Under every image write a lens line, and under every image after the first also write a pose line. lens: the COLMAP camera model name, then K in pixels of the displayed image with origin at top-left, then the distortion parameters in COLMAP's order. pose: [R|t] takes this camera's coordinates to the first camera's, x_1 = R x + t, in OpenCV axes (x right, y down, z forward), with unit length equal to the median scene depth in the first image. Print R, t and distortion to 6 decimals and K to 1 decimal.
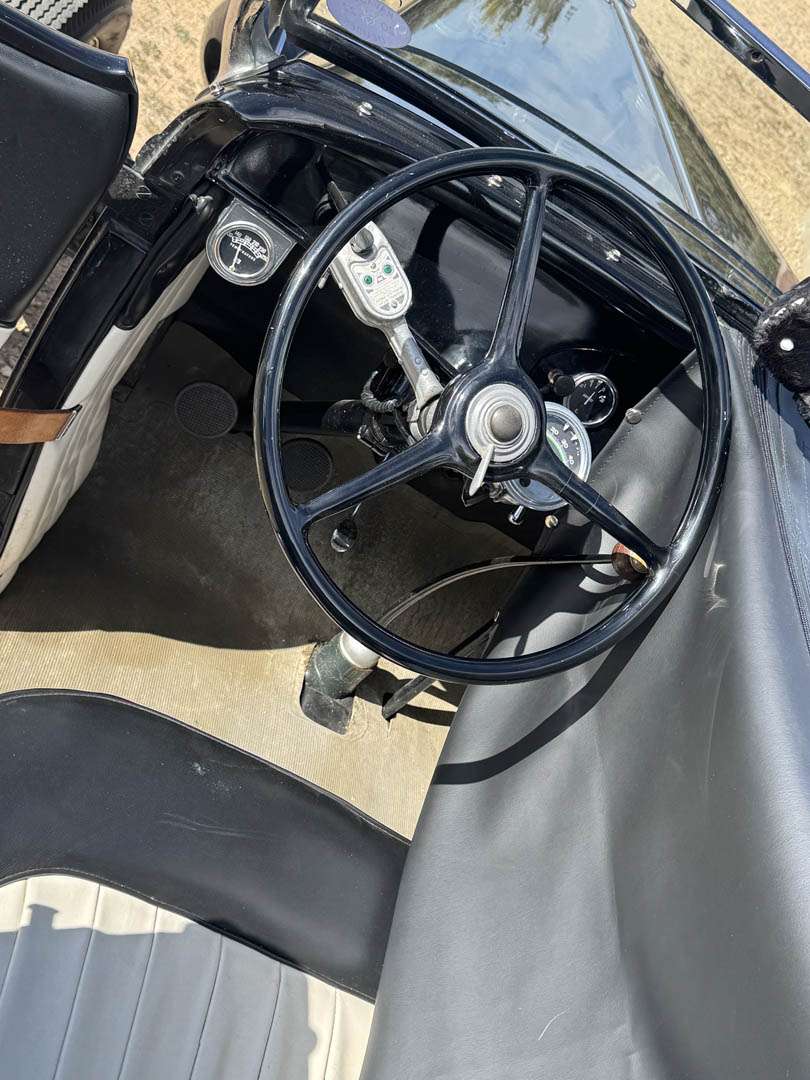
lens RADIAL K [[1384.4, 0, 405.6], [0, 1384.4, 538.4], [0, 0, 1]] dist [0.117277, 0.000000]
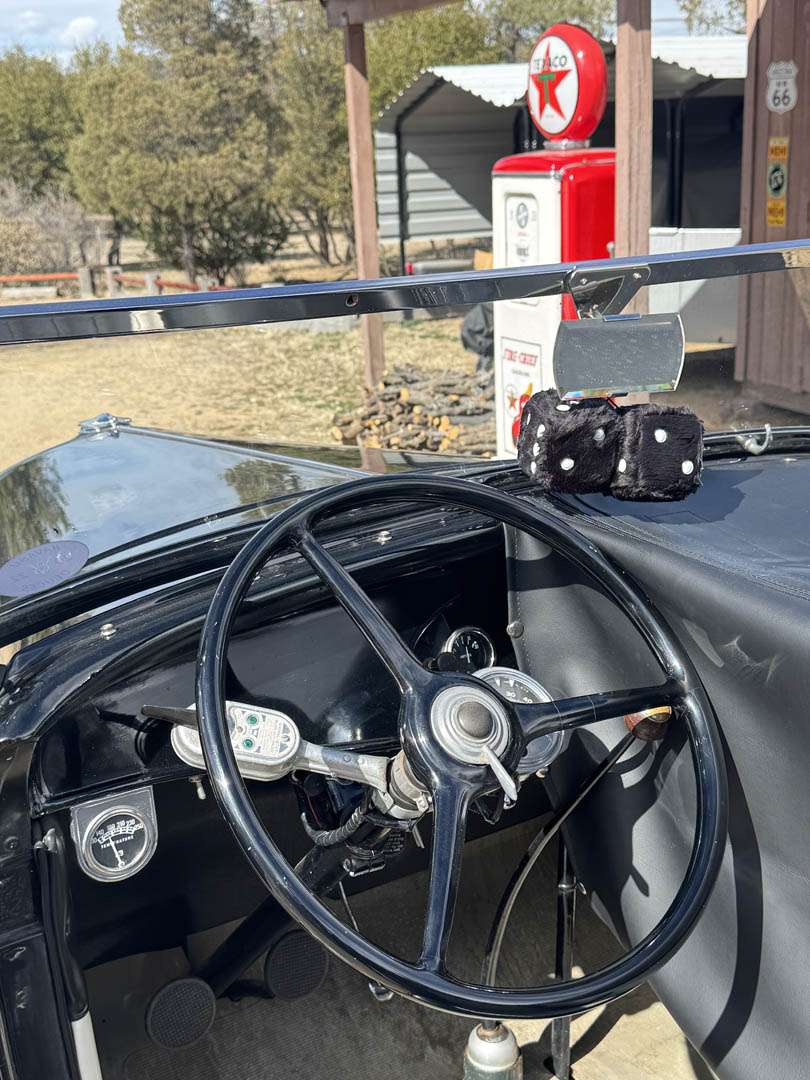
lens RADIAL K [[1384.4, 0, 407.3], [0, 1384.4, 534.2], [0, 0, 1]] dist [0.117277, 0.000000]
pose [[0.618553, -0.730375, 0.289732, -0.122808], [0.781337, 0.610736, -0.128507, -0.069492], [-0.083092, 0.305867, 0.948441, 0.084216]]
